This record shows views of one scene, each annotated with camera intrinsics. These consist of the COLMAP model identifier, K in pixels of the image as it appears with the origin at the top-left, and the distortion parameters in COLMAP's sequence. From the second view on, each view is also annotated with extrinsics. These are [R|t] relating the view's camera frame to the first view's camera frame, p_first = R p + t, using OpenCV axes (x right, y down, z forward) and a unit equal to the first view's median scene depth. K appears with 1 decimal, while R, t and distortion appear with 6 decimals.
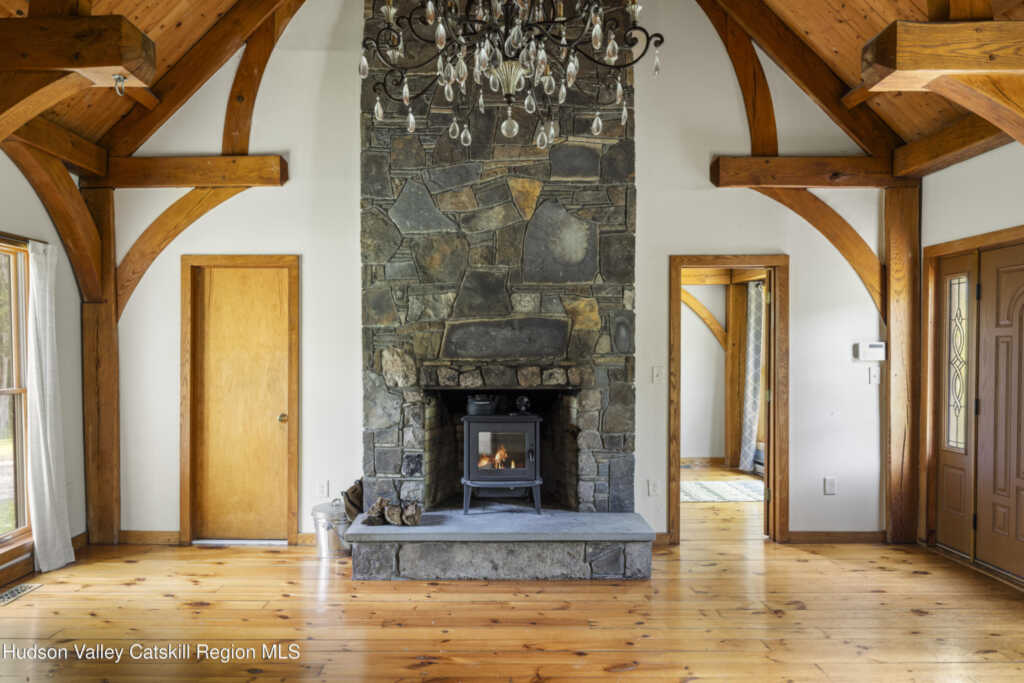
lens RADIAL K [[708.6, 0, 485.8], [0, 708.6, 348.1], [0, 0, 1]] dist [-0.004998, -0.001331]
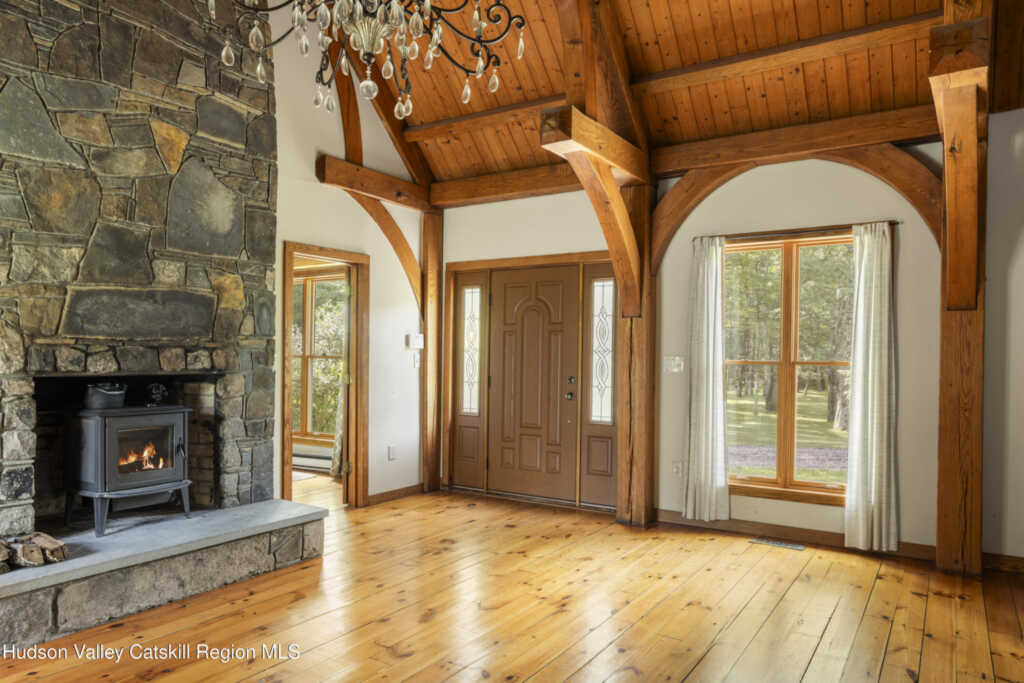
lens RADIAL K [[695.3, 0, 511.7], [0, 695.3, 361.3], [0, 0, 1]] dist [-0.003038, -0.001371]
pose [[0.537042, 0.000889, 0.843555, -0.423061], [-0.011649, 0.999912, 0.006363, 0.032185], [-0.843475, -0.013244, 0.537005, 0.209975]]
